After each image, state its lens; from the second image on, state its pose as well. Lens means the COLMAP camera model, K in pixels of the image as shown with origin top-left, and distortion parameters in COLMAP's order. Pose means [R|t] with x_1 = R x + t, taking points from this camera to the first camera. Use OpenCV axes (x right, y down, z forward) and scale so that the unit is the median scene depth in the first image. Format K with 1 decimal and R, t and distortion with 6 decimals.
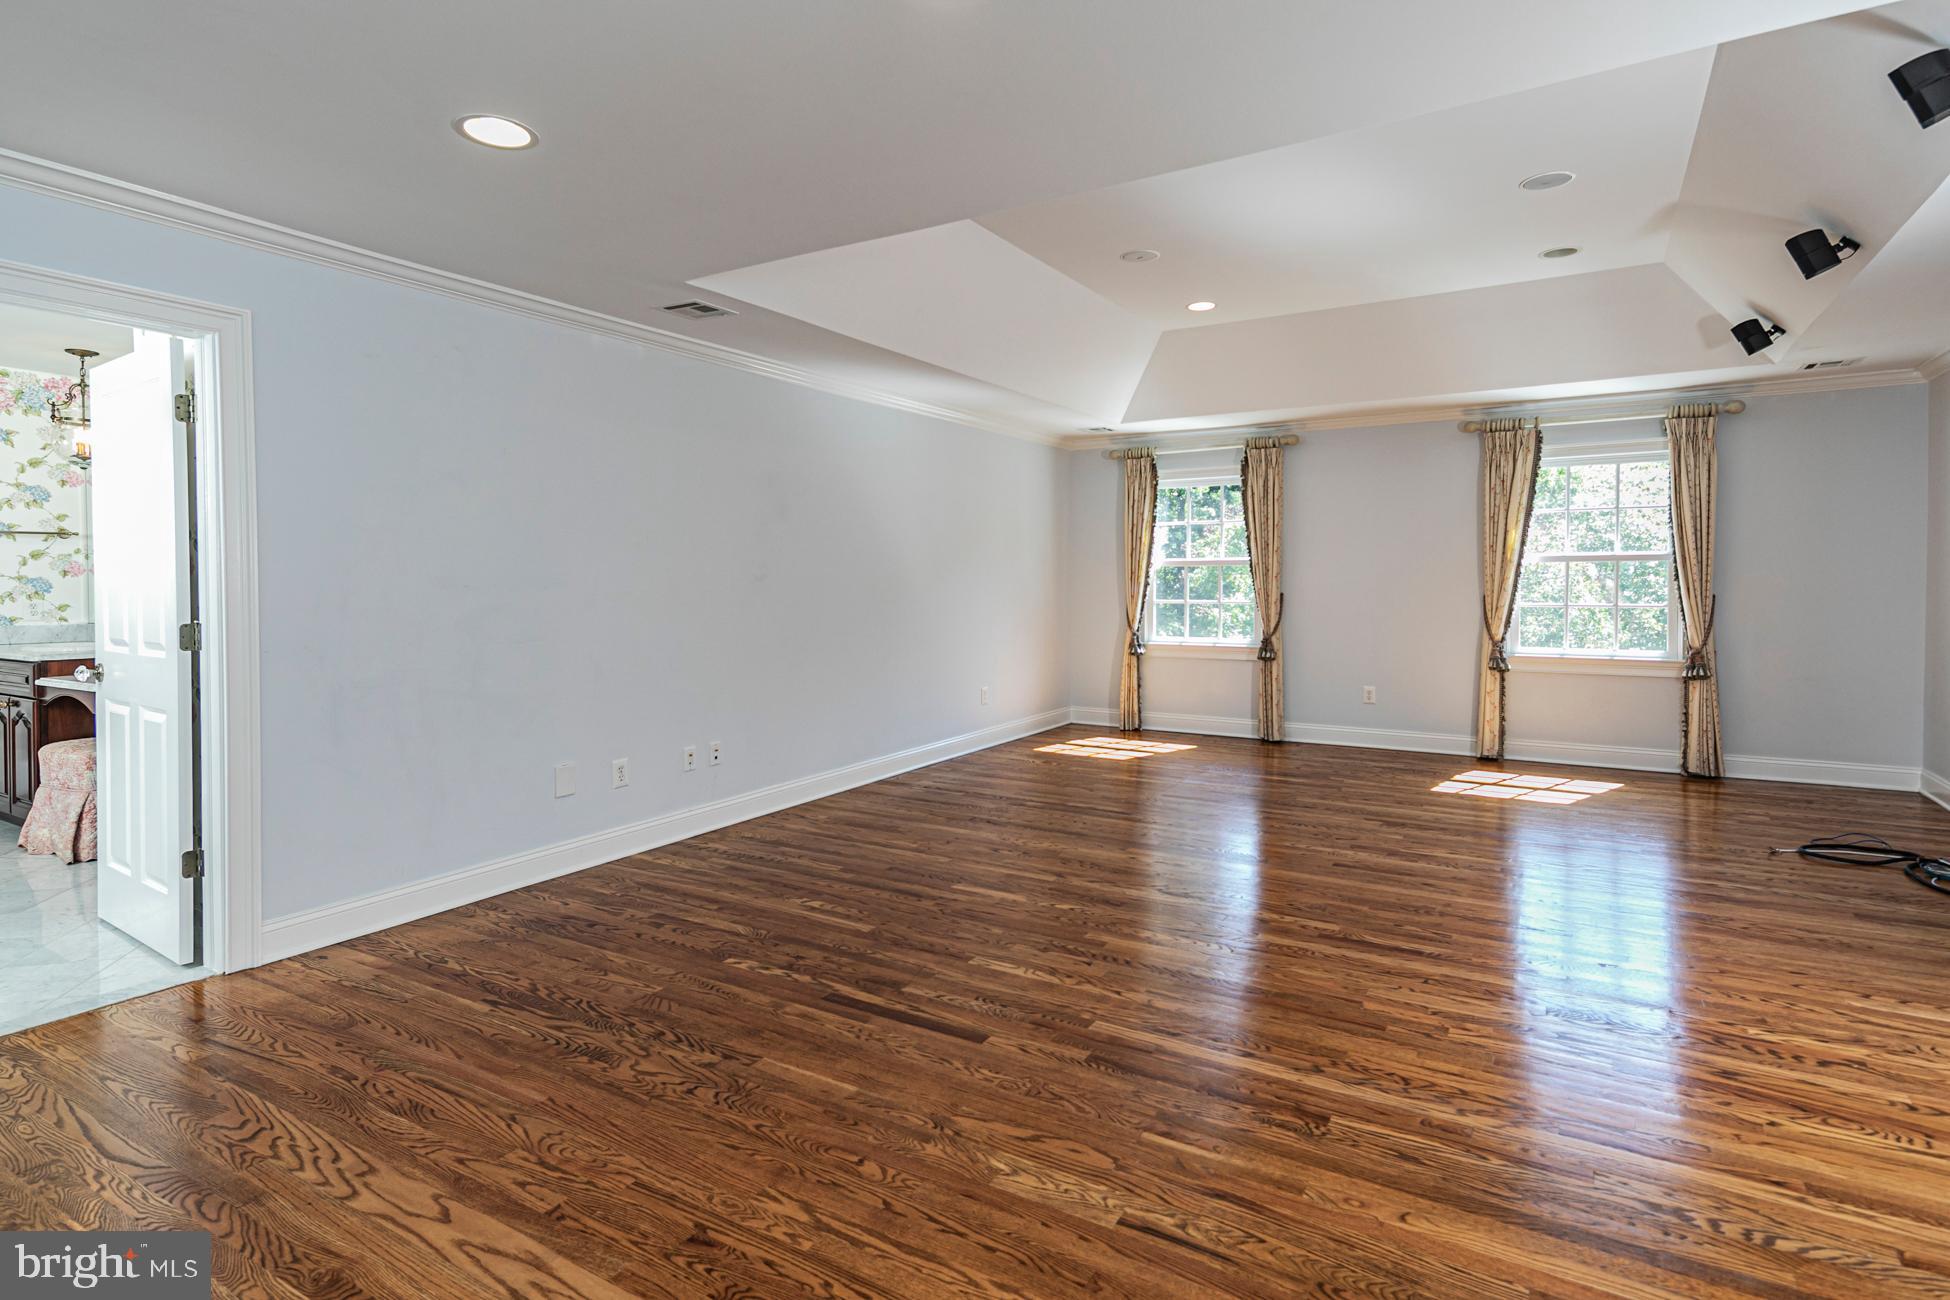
lens RADIAL K [[946.8, 0, 979.5], [0, 946.8, 636.7], [0, 0, 1]] dist [0.019431, 0.000646]
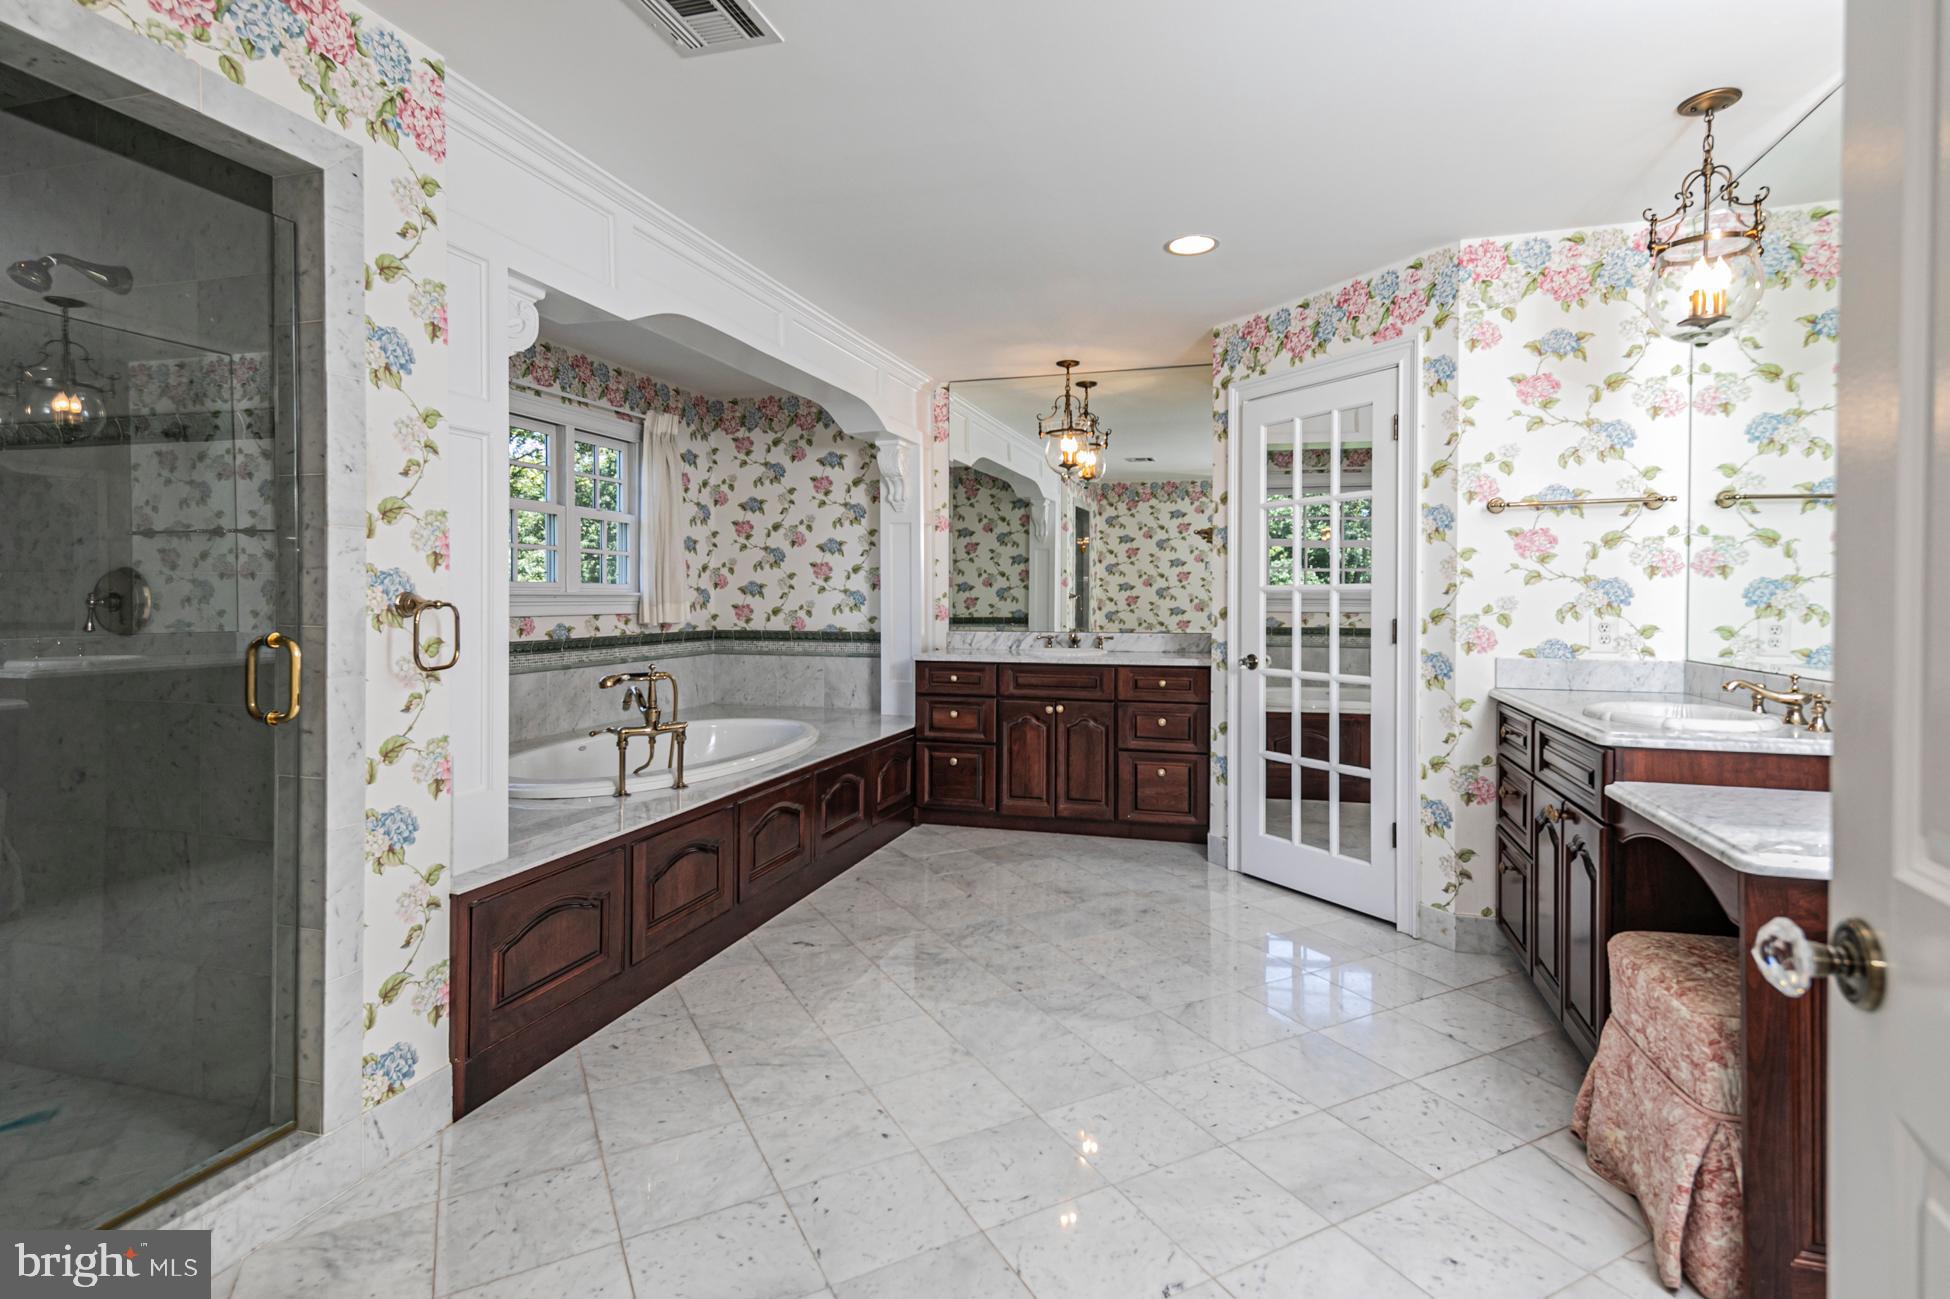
lens RADIAL K [[946.8, 0, 977.3], [0, 946.8, 635.2], [0, 0, 1]] dist [0.019431, 0.000646]
pose [[0.214551, 0.011580, -0.976644, -0.505607], [-0.022144, 0.999730, 0.006989, -0.023620], [0.976462, 0.020128, 0.214749, 0.513650]]
